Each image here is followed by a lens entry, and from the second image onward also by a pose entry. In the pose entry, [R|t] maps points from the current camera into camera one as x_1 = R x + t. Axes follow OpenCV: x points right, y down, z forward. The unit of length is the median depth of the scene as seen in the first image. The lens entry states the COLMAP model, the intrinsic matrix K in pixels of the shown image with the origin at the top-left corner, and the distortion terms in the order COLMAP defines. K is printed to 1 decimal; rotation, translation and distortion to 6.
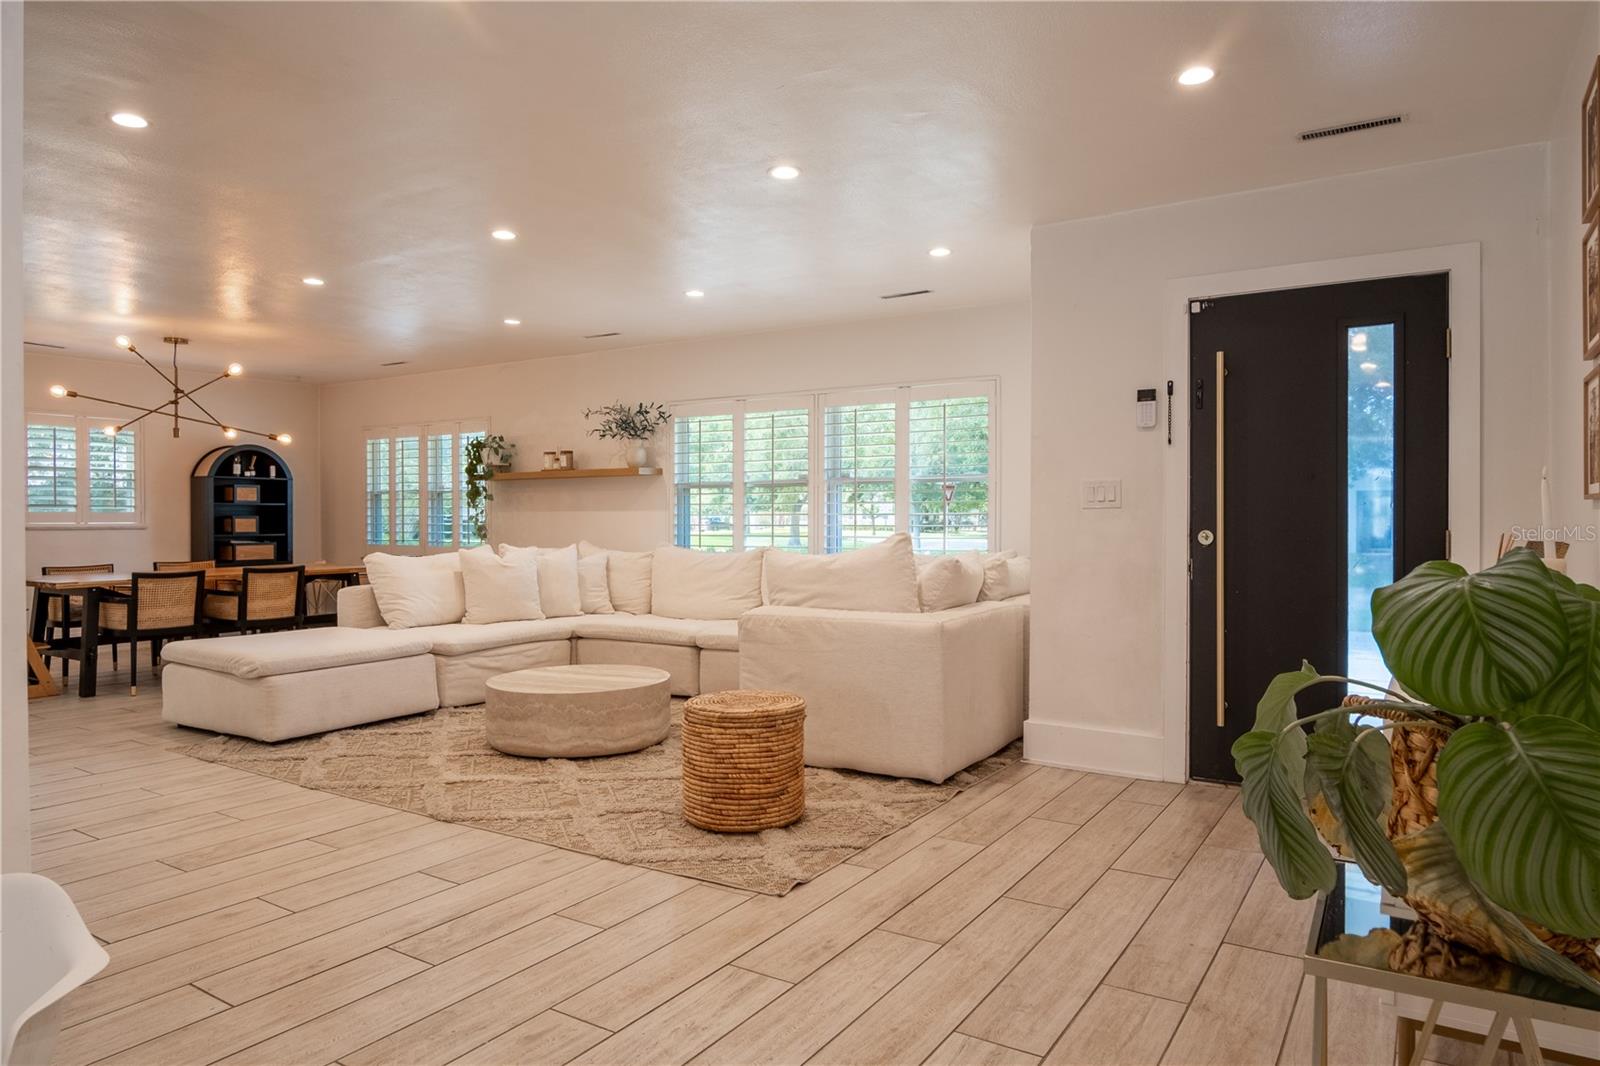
lens RADIAL K [[1005.1, 0, 807.6], [0, 1005.1, 528.8], [0, 0, 1]] dist [-0.015054, 0.000236]
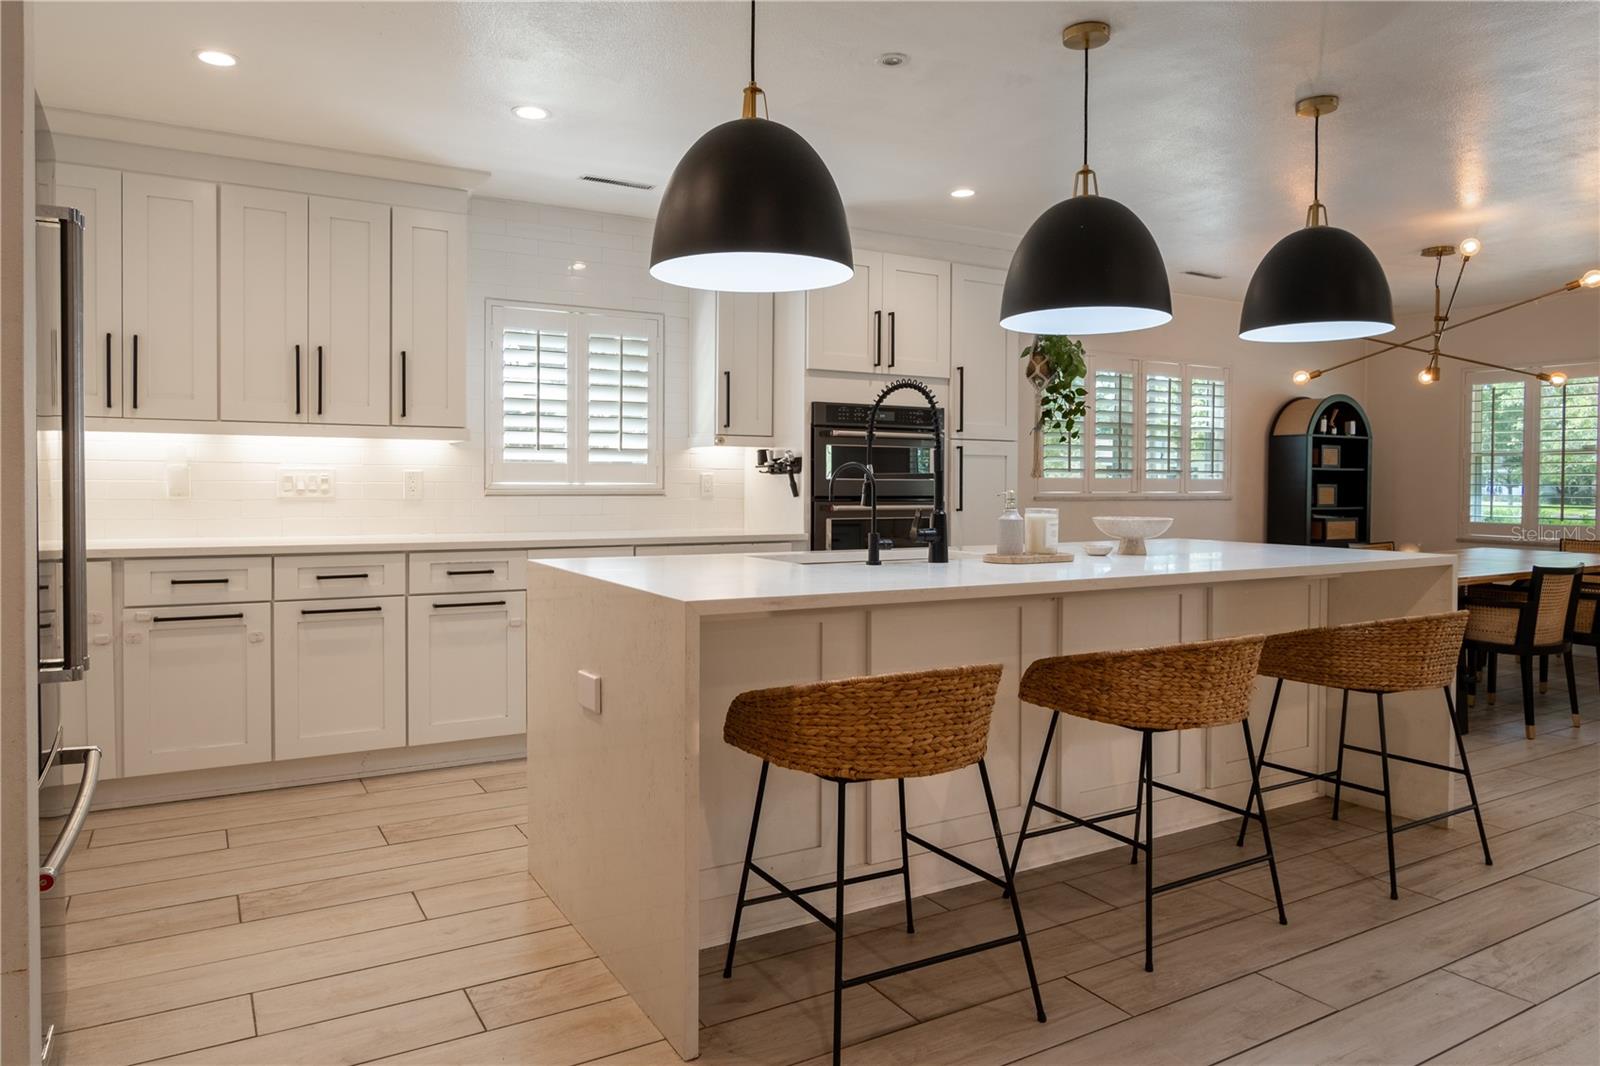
lens RADIAL K [[1005.1, 0, 798.9], [0, 1005.1, 505.4], [0, 0, 1]] dist [-0.015054, 0.000236]
pose [[0.889741, 0.015660, -0.456198, -0.938697], [-0.010392, 0.999847, 0.014055, -0.004302], [0.456348, -0.007764, 0.889767, 0.148559]]
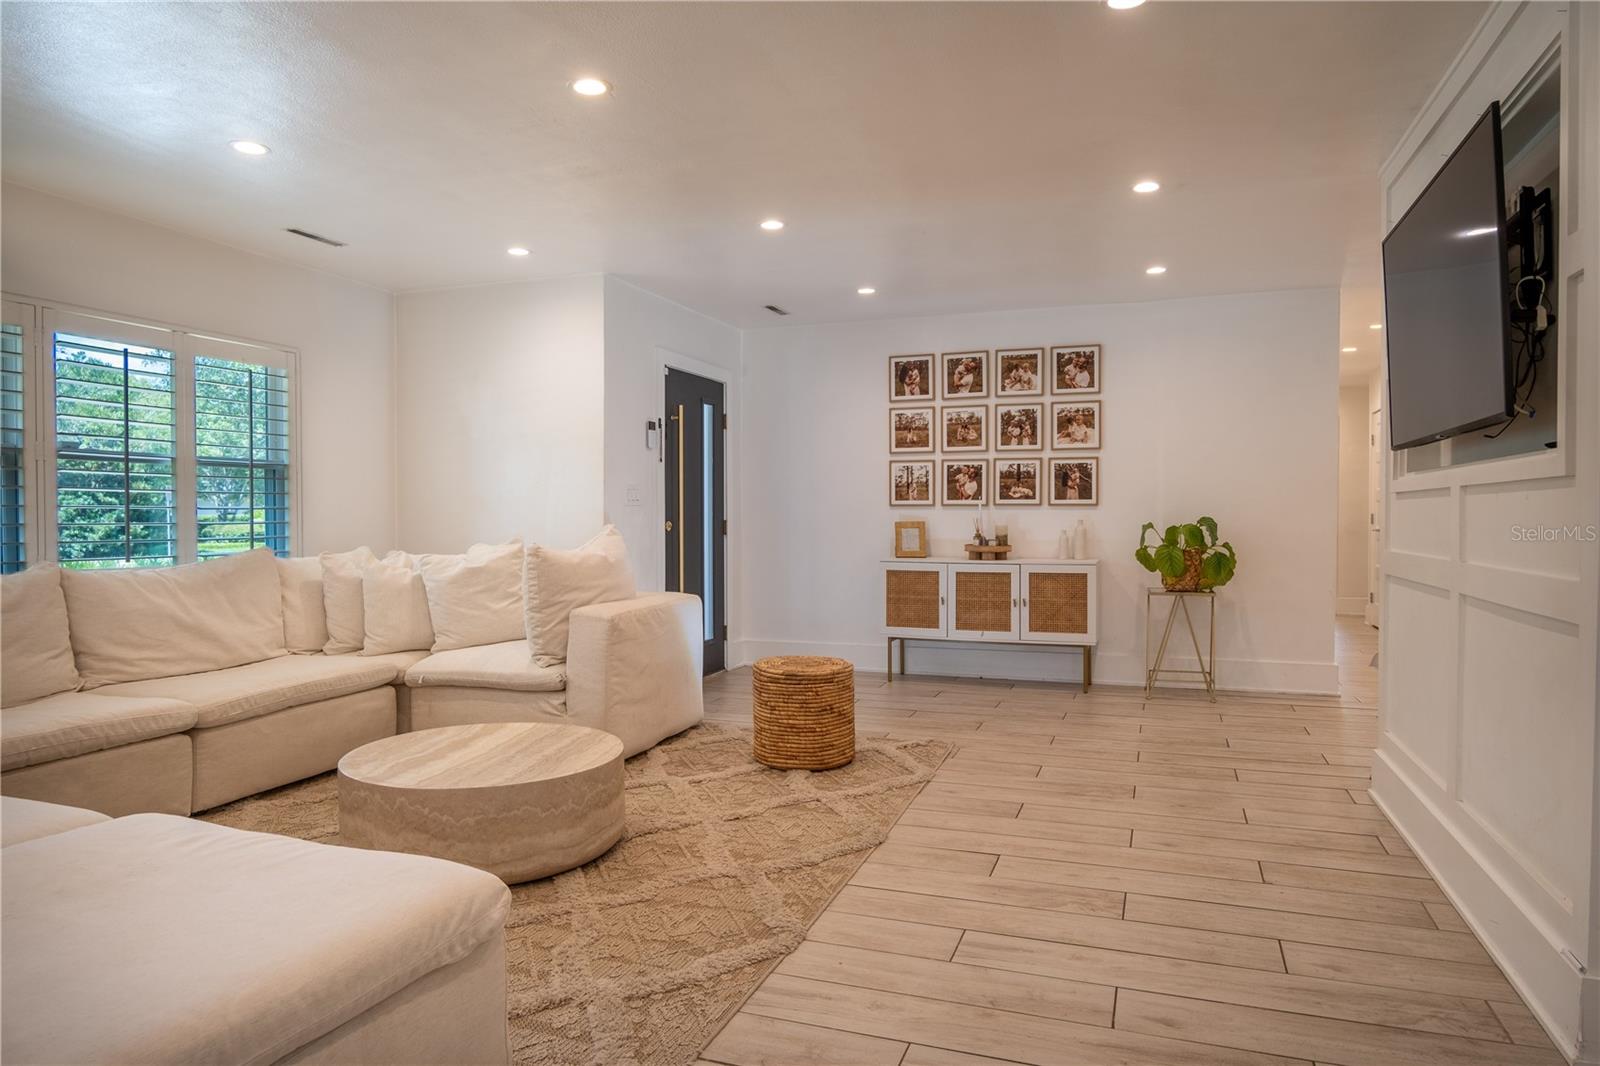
lens RADIAL K [[1005.1, 0, 808.6], [0, 1005.1, 527.7], [0, 0, 1]] dist [-0.015054, 0.000236]
pose [[-0.222030, -0.009682, 0.974992, -0.843788], [0.011291, 0.999858, 0.012500, -0.004610], [-0.974974, 0.013784, -0.221889, 0.860383]]
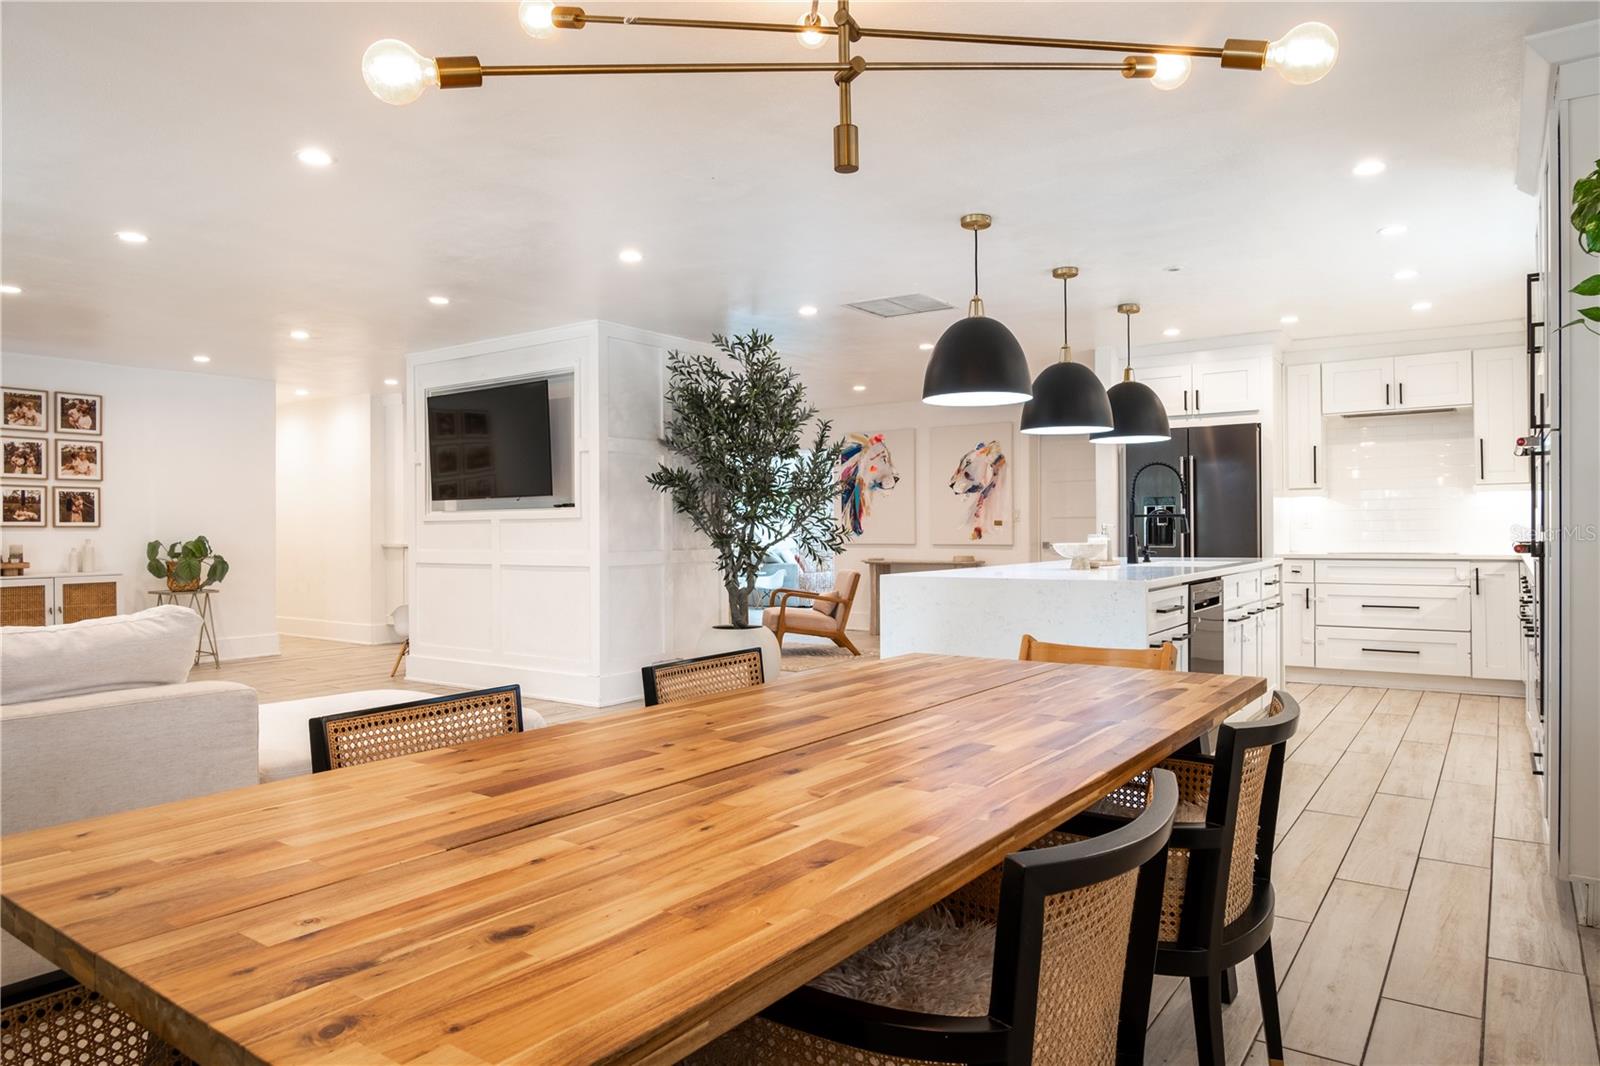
lens RADIAL K [[1005.1, 0, 795.6], [0, 1005.1, 532.5], [0, 0, 1]] dist [-0.015054, 0.000236]
pose [[-0.998693, 0.009686, 0.050182, -0.835770], [0.010283, 0.999879, 0.011646, -0.011234], [-0.050063, 0.012147, -0.998672, 1.652179]]
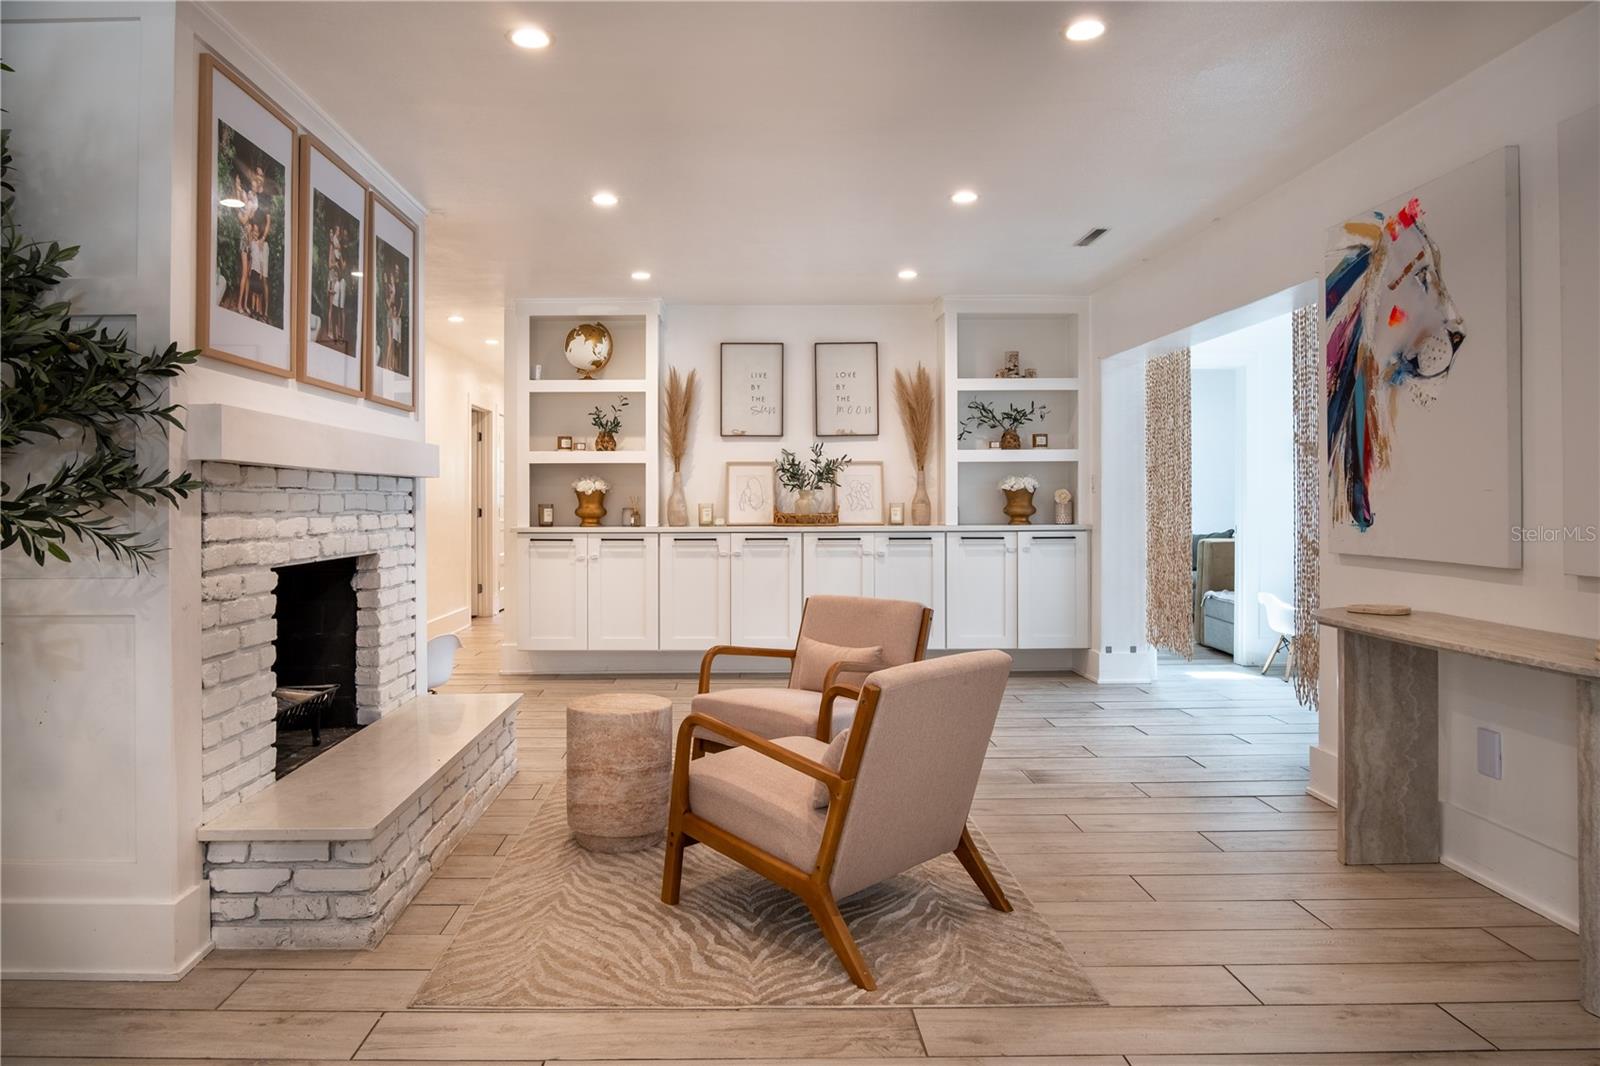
lens RADIAL K [[1005.1, 0, 758.1], [0, 1005.1, 493.7], [0, 0, 1]] dist [-0.015054, 0.000236]
pose [[-0.544421, 0.011640, 0.838731, -1.191174], [0.015153, 0.999877, -0.004041, -0.007248], [-0.838675, 0.010510, -0.544530, 0.314051]]
